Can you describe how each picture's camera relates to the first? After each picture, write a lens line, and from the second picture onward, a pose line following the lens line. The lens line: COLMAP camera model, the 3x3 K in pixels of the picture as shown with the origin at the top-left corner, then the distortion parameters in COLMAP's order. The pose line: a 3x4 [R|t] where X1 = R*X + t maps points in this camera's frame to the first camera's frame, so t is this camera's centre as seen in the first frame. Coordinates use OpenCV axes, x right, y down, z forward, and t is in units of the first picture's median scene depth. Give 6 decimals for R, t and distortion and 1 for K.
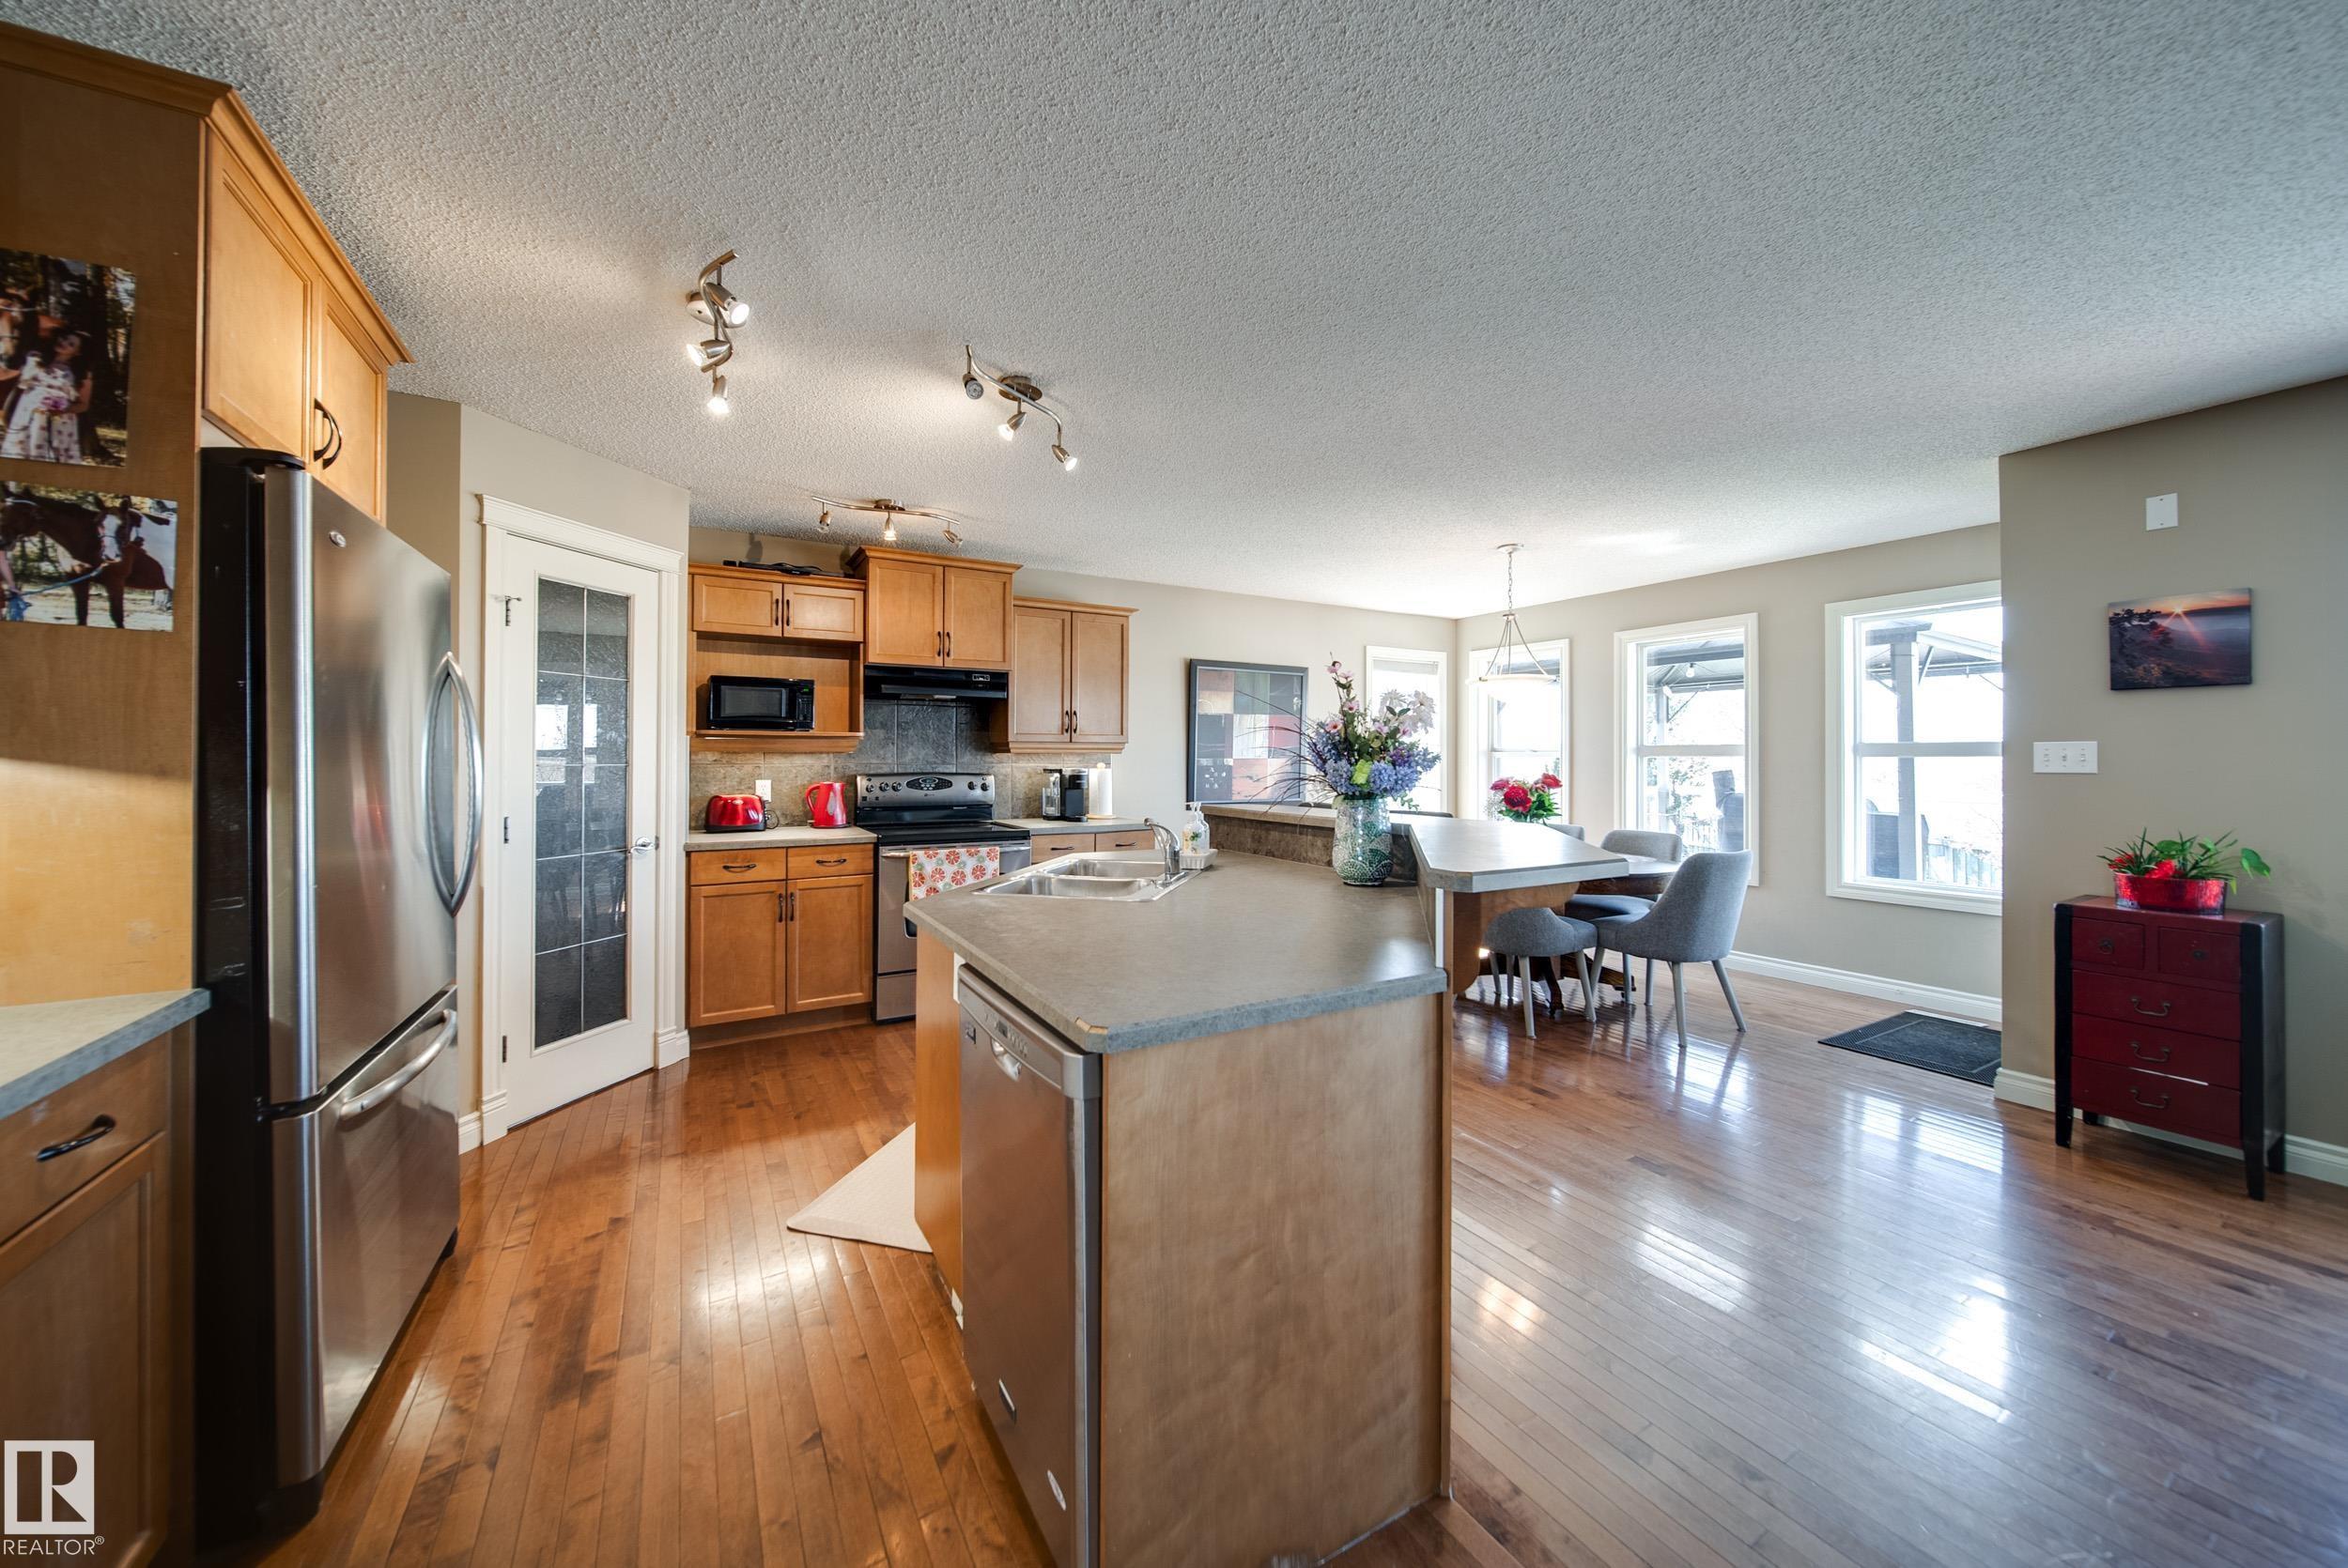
lens RADIAL K [[835.6, 0, 1173.8], [0, 835.6, 755.7], [0, 0, 1]] dist [0.000106, -0.000079]
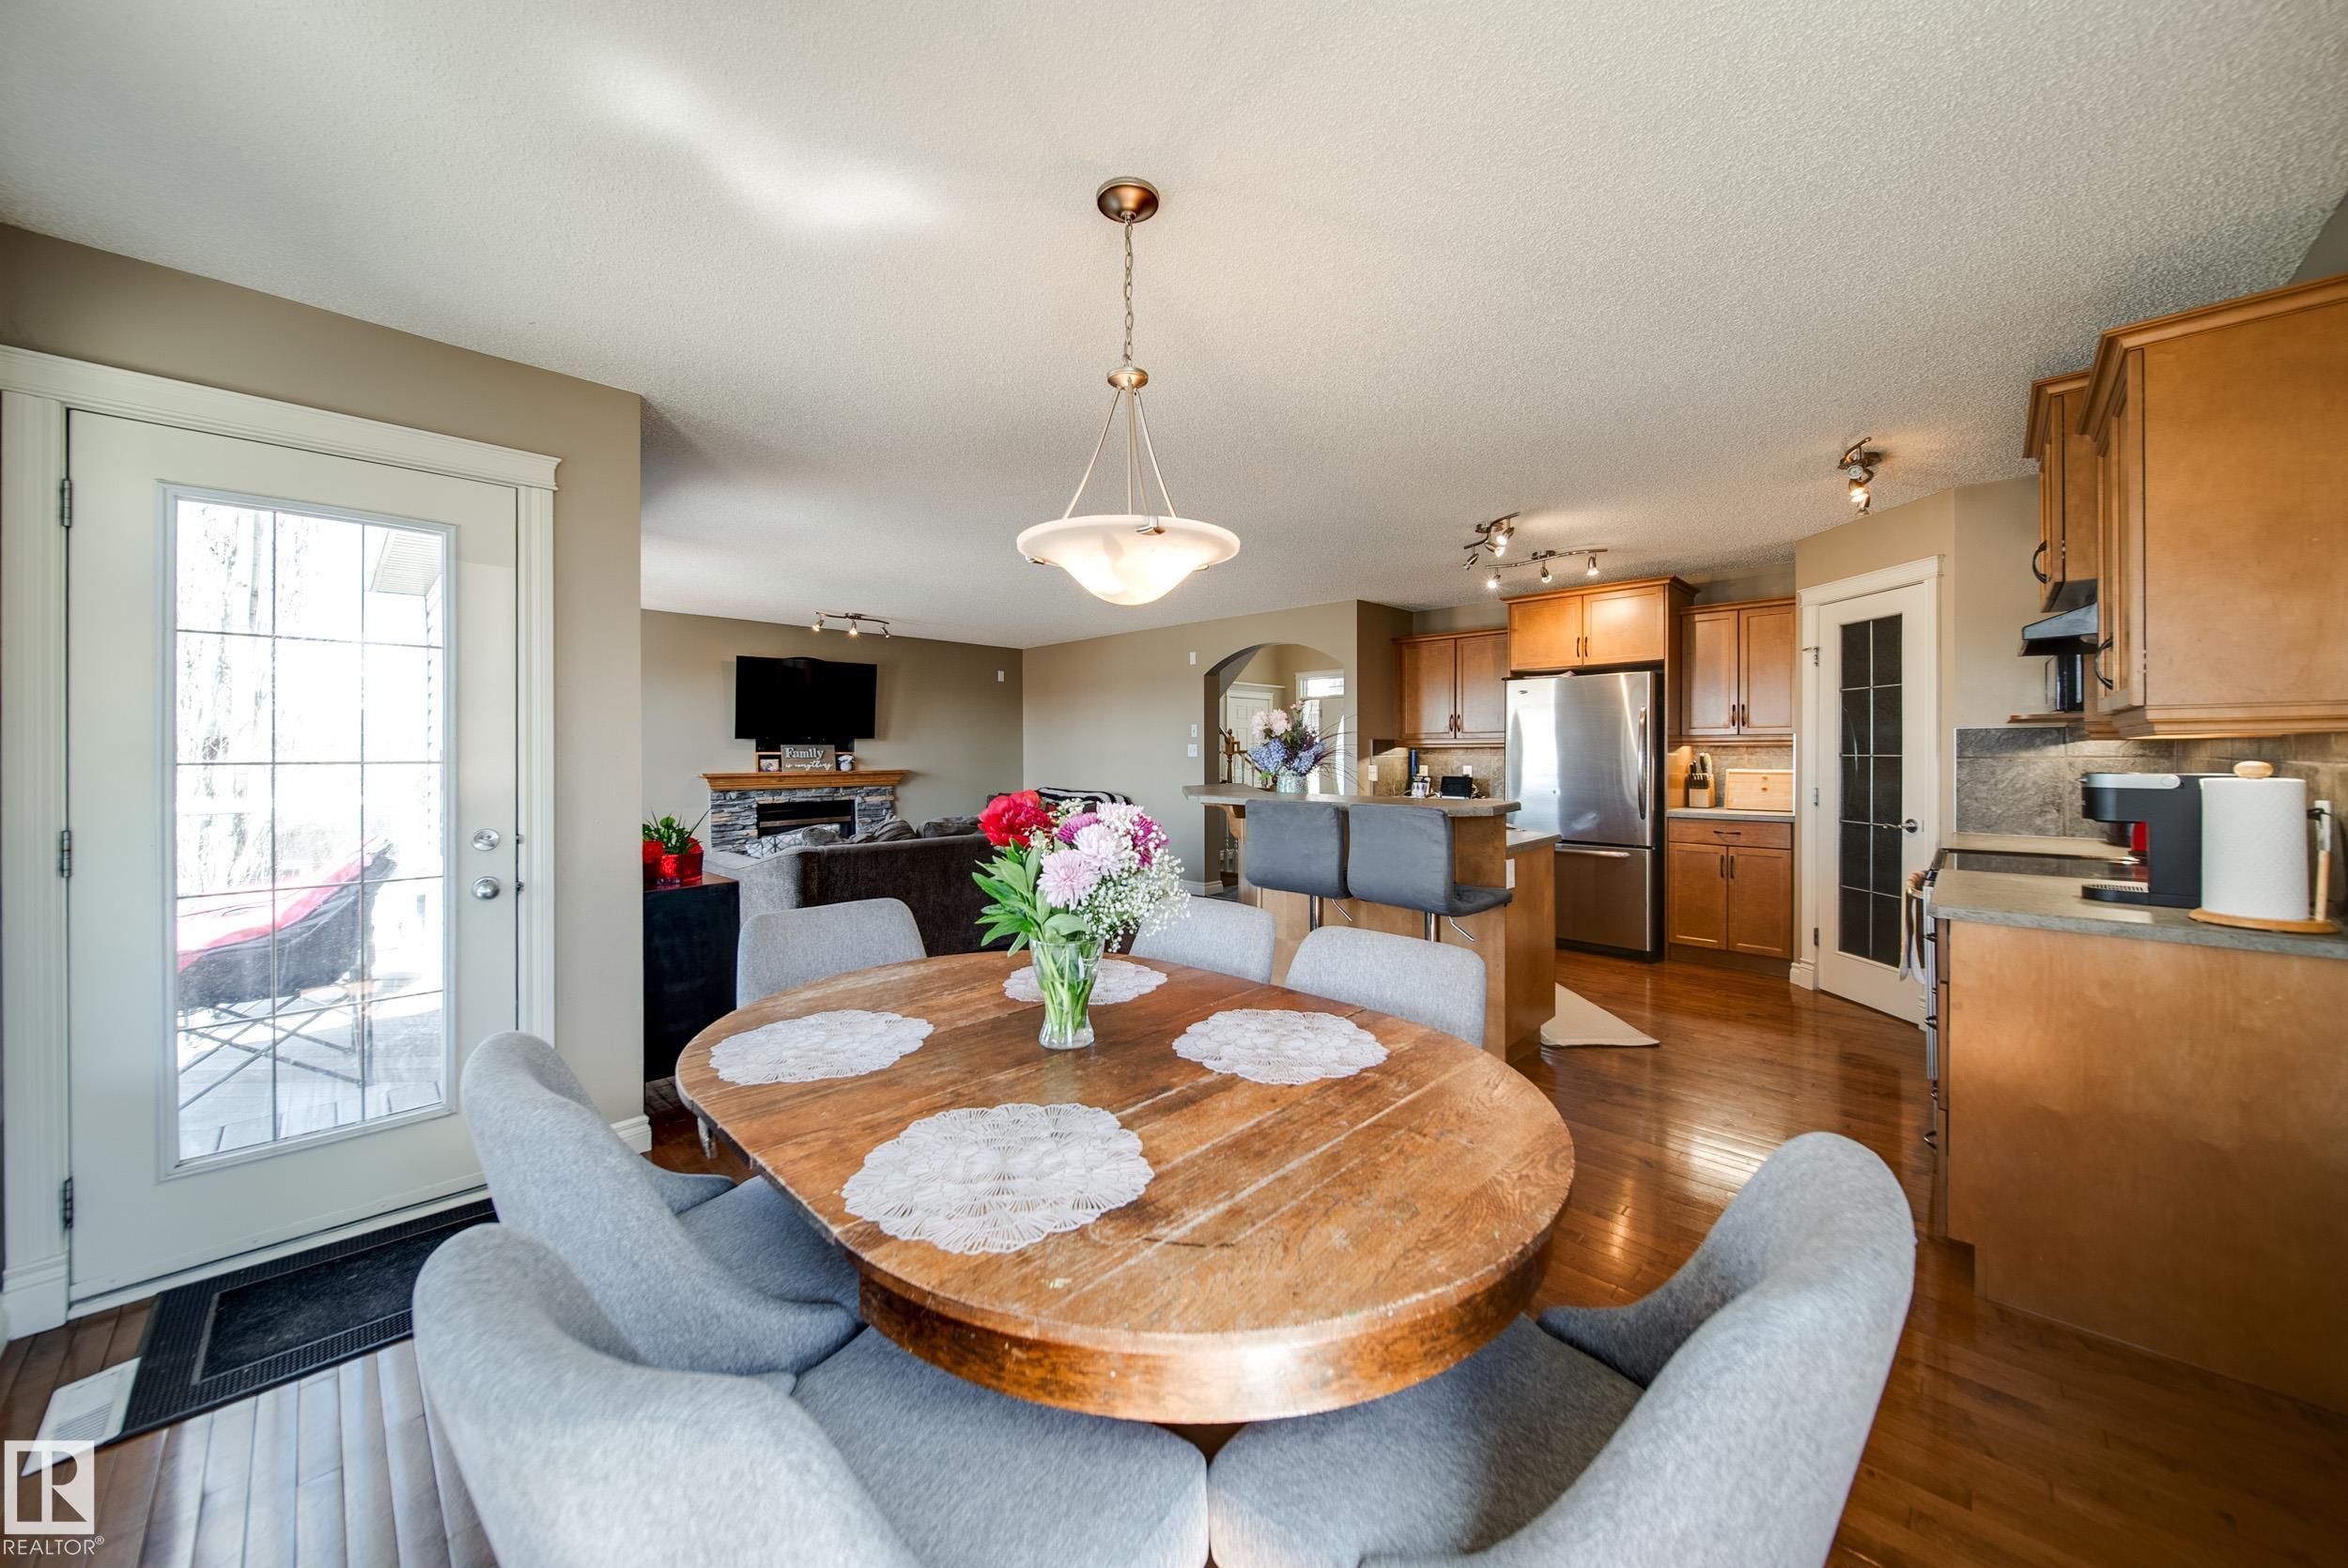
lens RADIAL K [[835.6, 0, 1173.8], [0, 835.6, 755.7], [0, 0, 1]] dist [0.000106, -0.000079]
pose [[-0.962260, 0.002096, -0.272122, 0.521817], [0.002112, 0.999998, 0.000234, 0.006274], [0.272122, -0.000350, -0.962263, 1.465822]]
